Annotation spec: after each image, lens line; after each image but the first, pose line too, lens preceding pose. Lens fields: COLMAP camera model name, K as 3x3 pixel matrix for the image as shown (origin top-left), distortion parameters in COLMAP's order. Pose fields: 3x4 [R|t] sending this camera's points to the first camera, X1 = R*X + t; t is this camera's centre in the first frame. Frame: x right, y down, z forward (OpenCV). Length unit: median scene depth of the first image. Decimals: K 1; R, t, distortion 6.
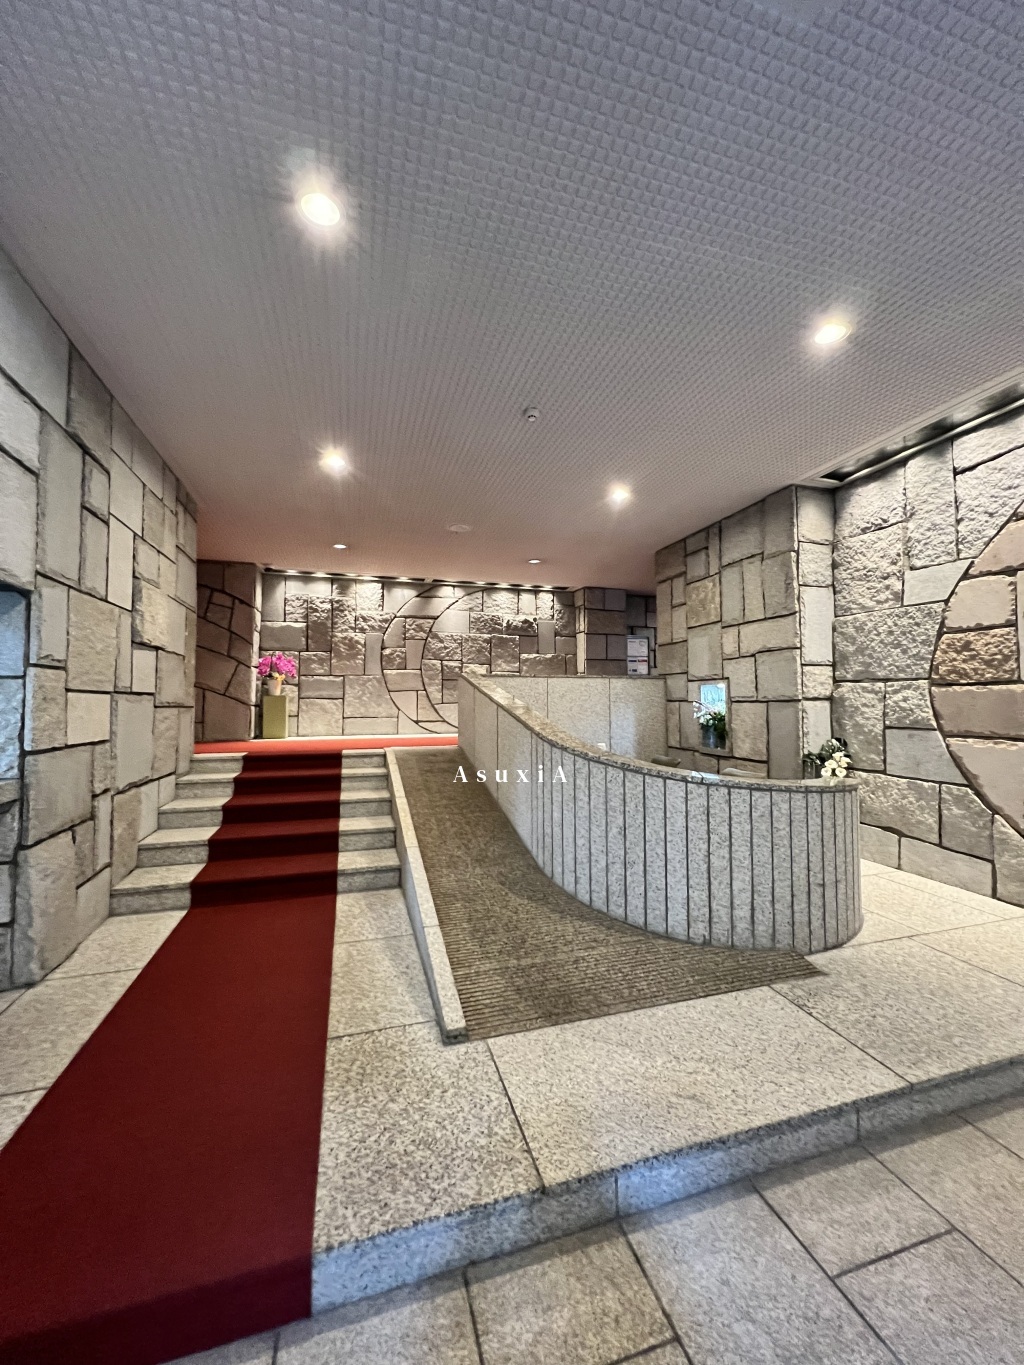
lens RADIAL K [[545.2, 0, 514.0], [0, 545.2, 681.9], [0, 0, 1]] dist [-0.002597, 0.000785]
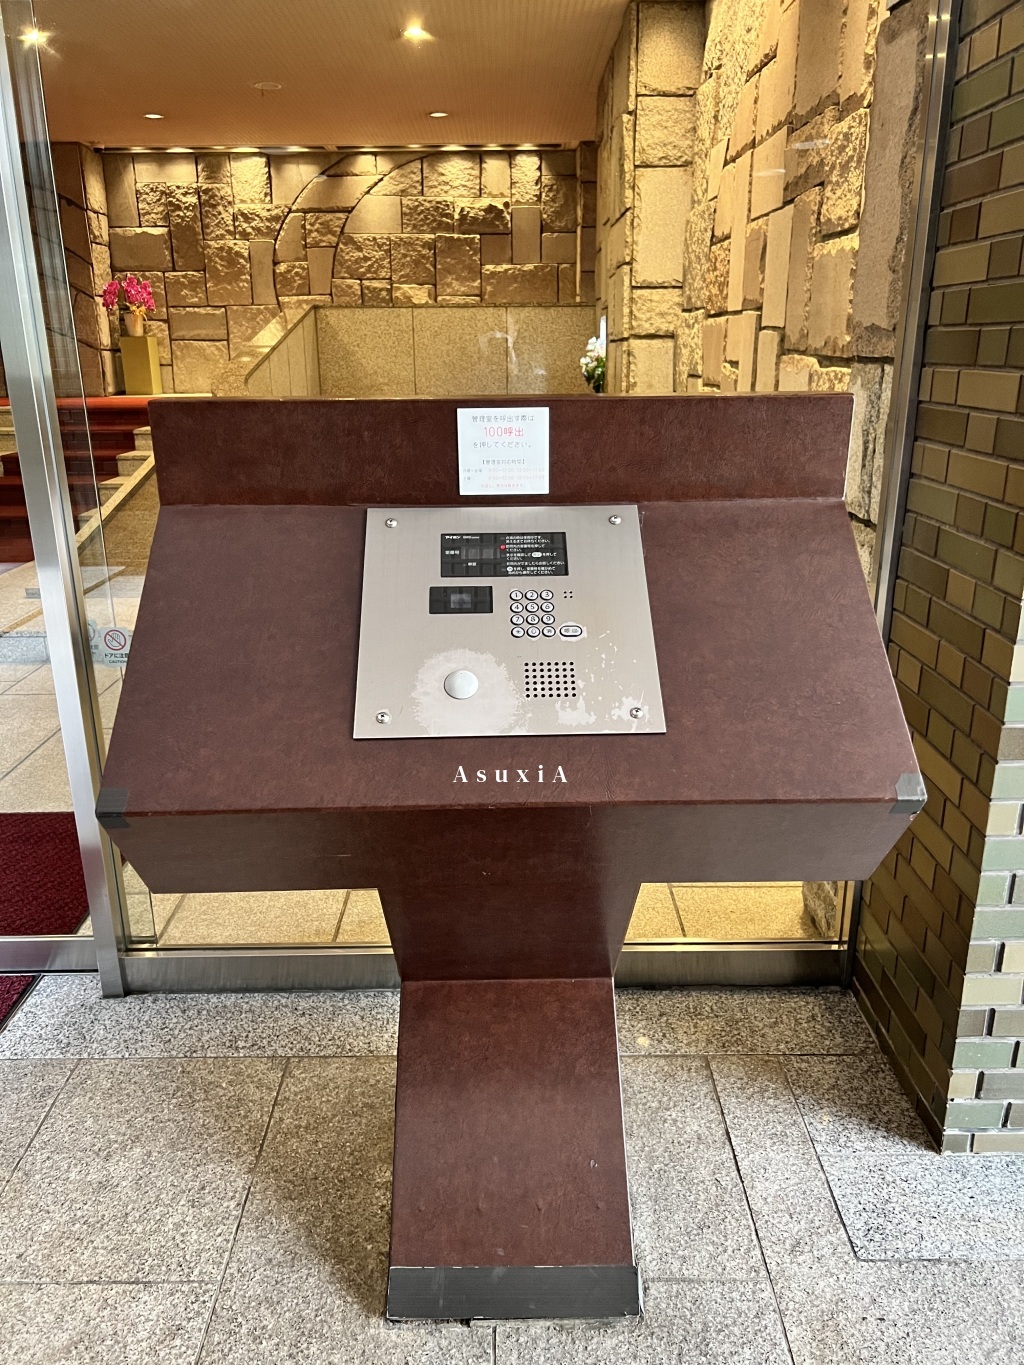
lens RADIAL K [[1030.7, 0, 506.1], [0, 1030.7, 687.7], [0, 0, 1]] dist [0.023887, -0.018727]
pose [[0.957128, 0.086136, -0.276561, 0.478725], [0.015657, 0.937985, 0.346323, -0.006514], [0.289241, -0.335806, 0.896423, -0.292177]]
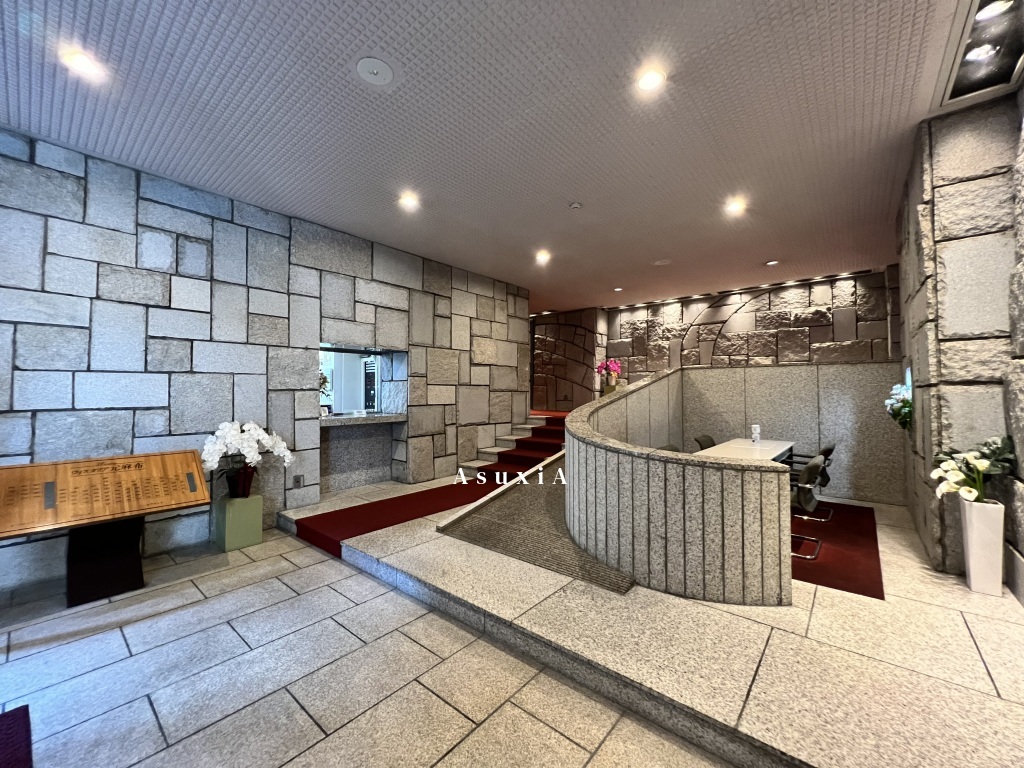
lens RADIAL K [[409.0, 0, 511.6], [0, 409.0, 380.9], [0, 0, 1]] dist [-0.002597, 0.000785]
pose [[0.543023, -0.019874, -0.839483, 0.413820], [0.031317, 0.999504, -0.003405, 0.006262], [0.839134, -0.024442, 0.543375, 0.083931]]
